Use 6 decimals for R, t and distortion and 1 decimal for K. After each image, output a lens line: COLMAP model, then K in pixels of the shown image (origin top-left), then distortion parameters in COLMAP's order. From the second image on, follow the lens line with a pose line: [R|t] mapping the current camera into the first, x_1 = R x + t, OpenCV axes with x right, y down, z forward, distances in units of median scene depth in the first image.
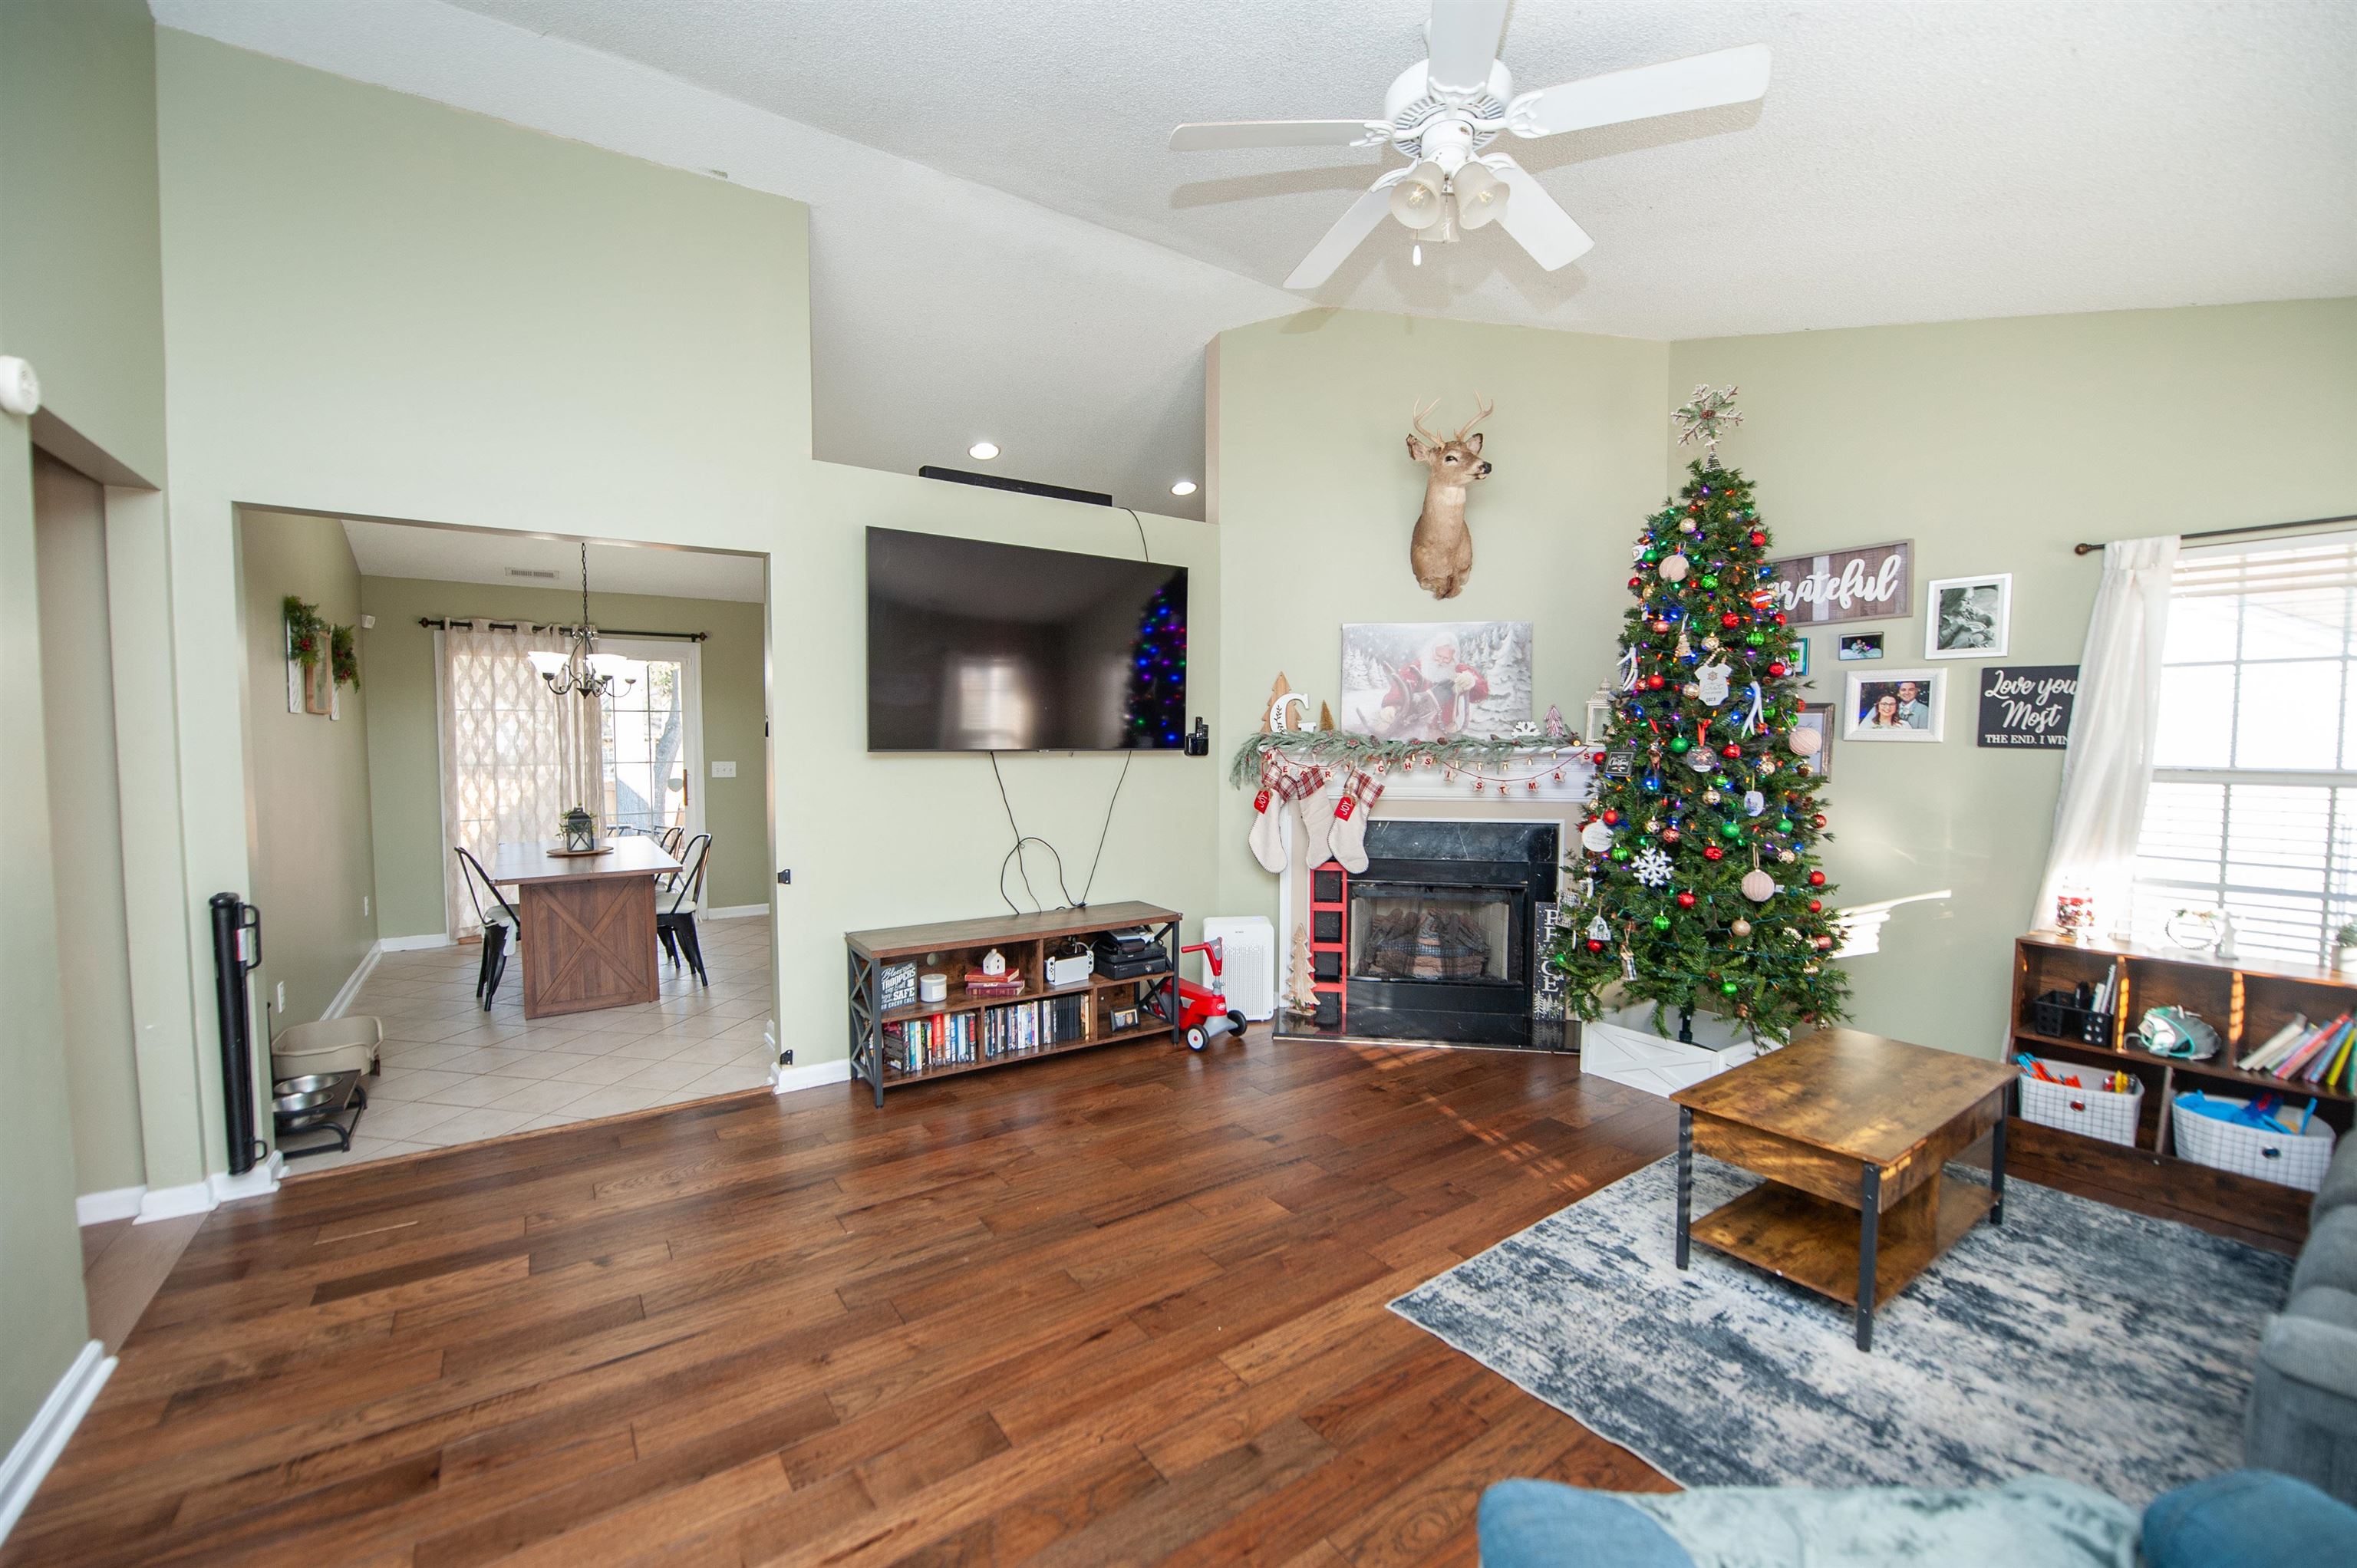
lens RADIAL K [[933.7, 0, 1188.5], [0, 933.7, 784.2], [0, 0, 1]] dist [-0.022964, -0.000979]
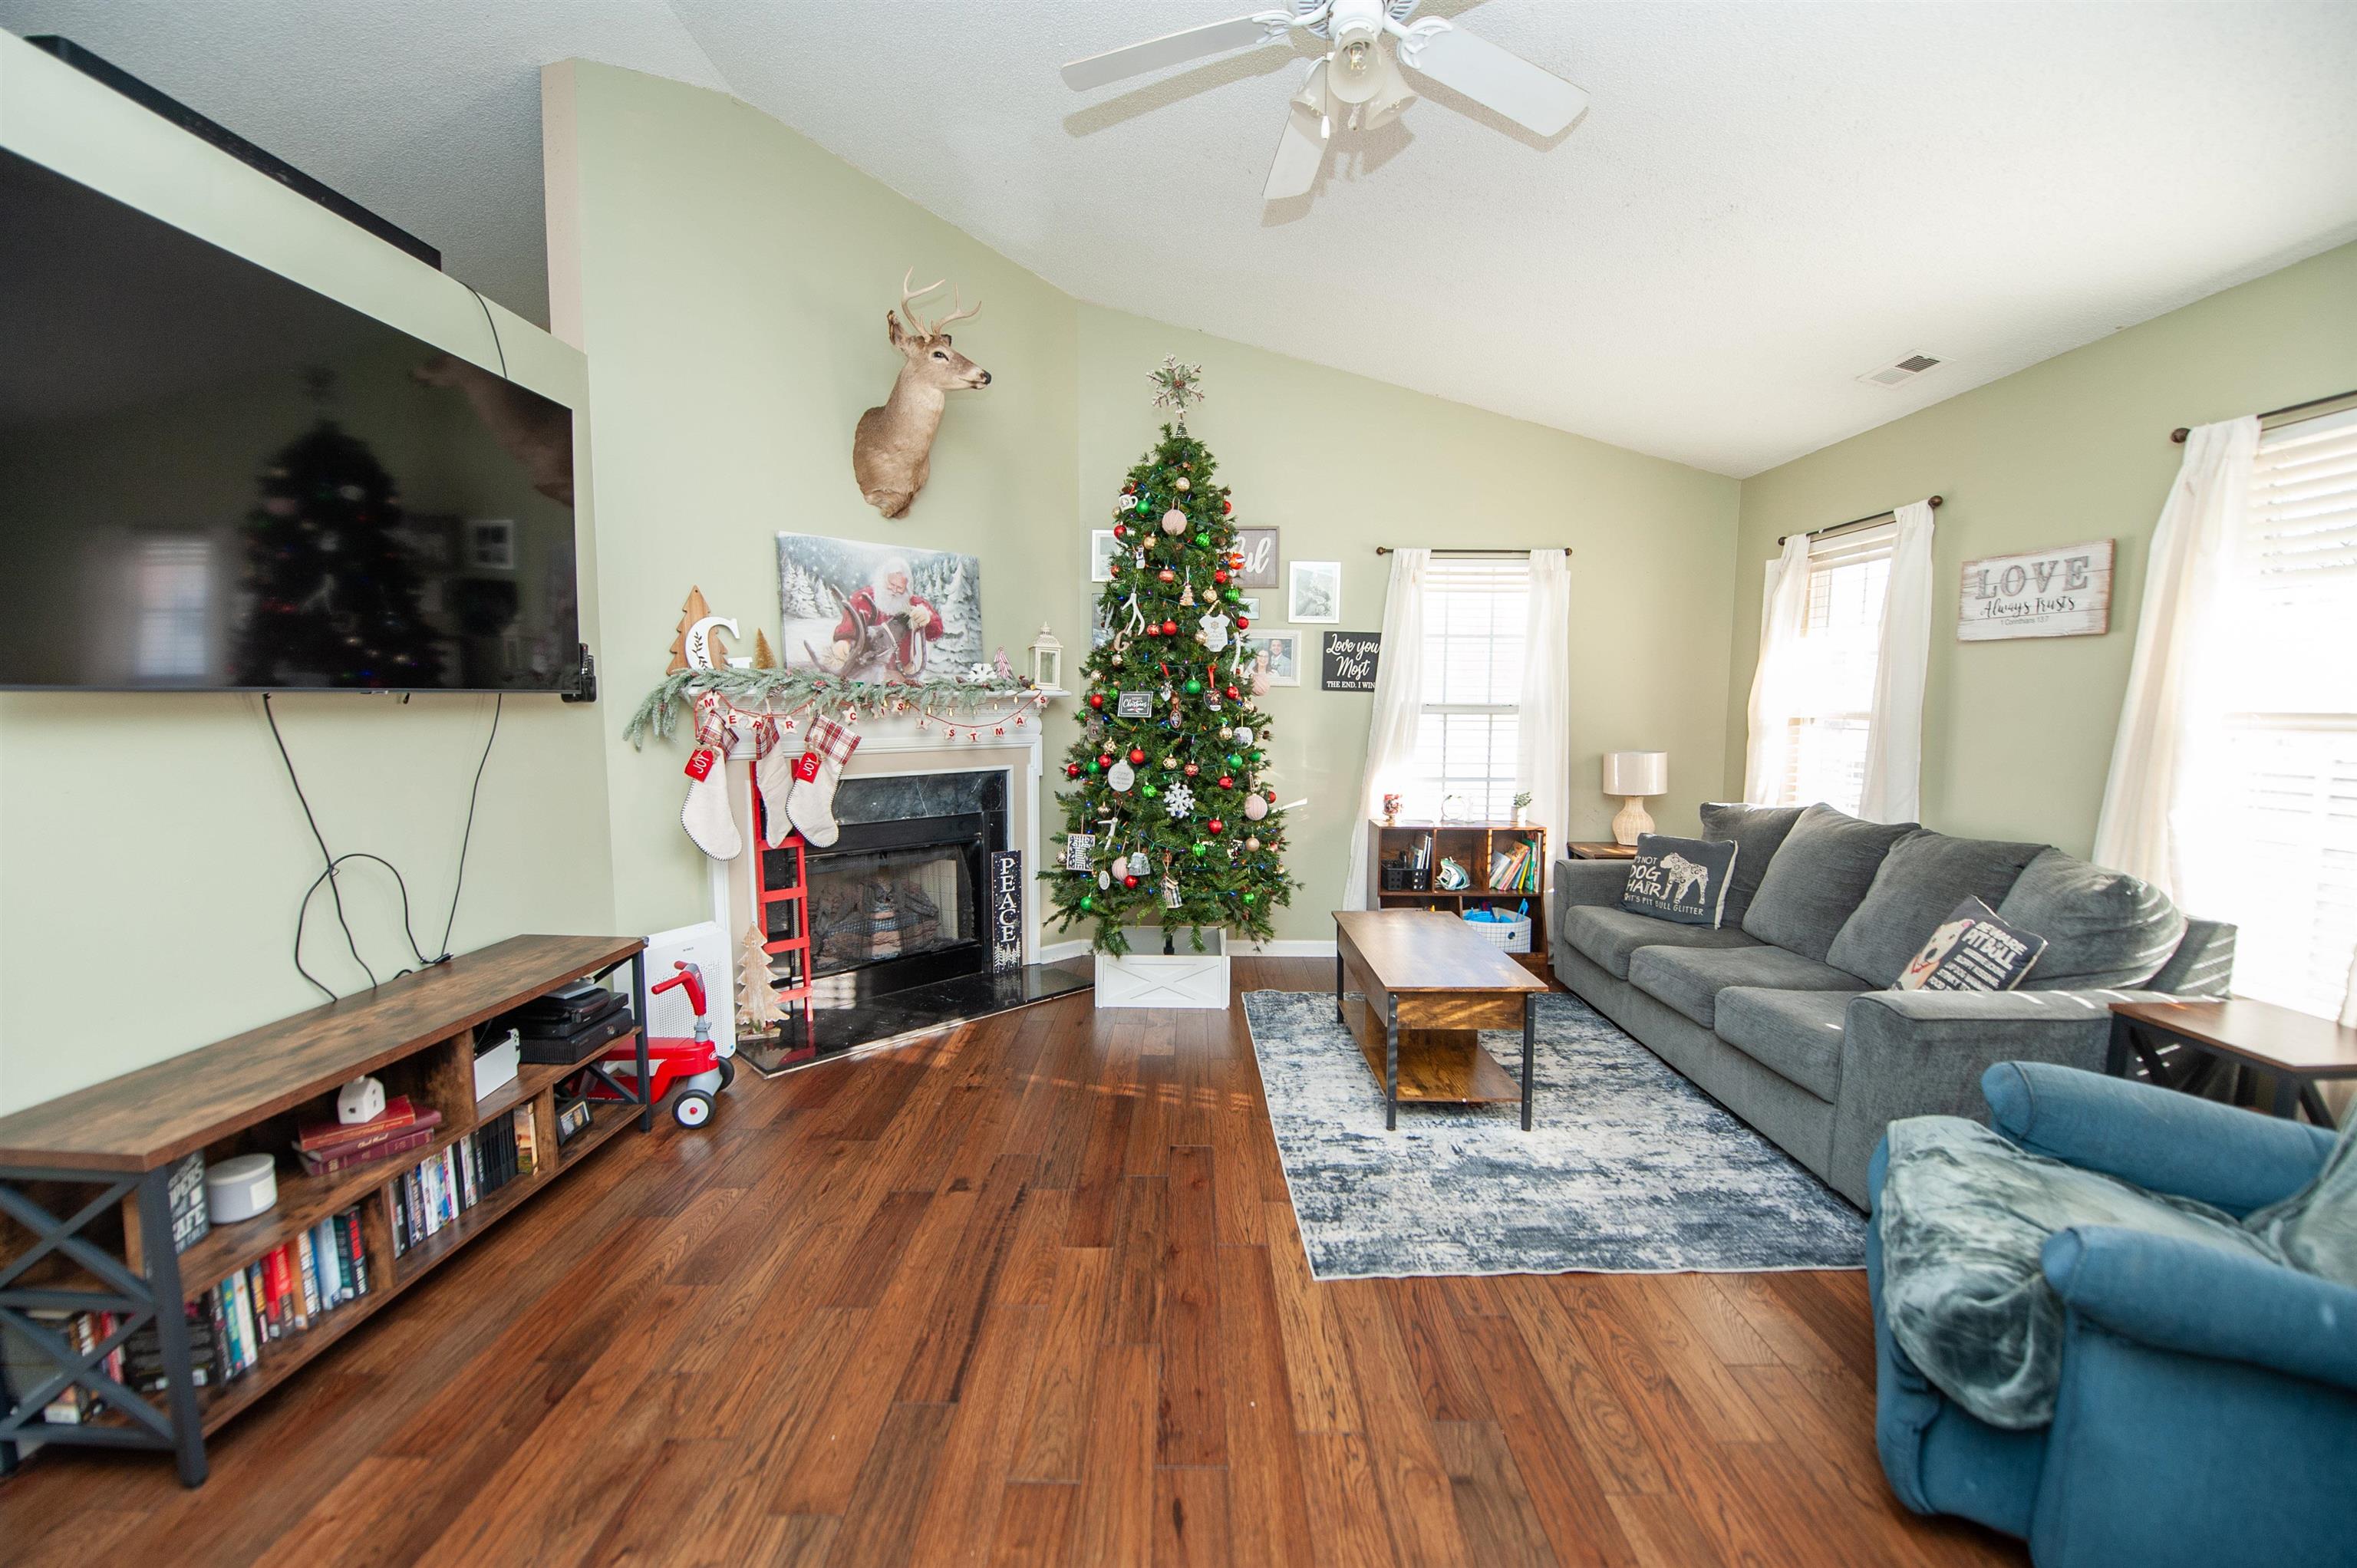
lens RADIAL K [[933.7, 0, 1188.5], [0, 933.7, 784.2], [0, 0, 1]] dist [-0.022964, -0.000979]
pose [[0.581105, -0.075195, 0.810347, -0.335563], [0.034941, 0.997109, 0.067468, -0.002161], [-0.813078, -0.010891, 0.582052, 0.323718]]
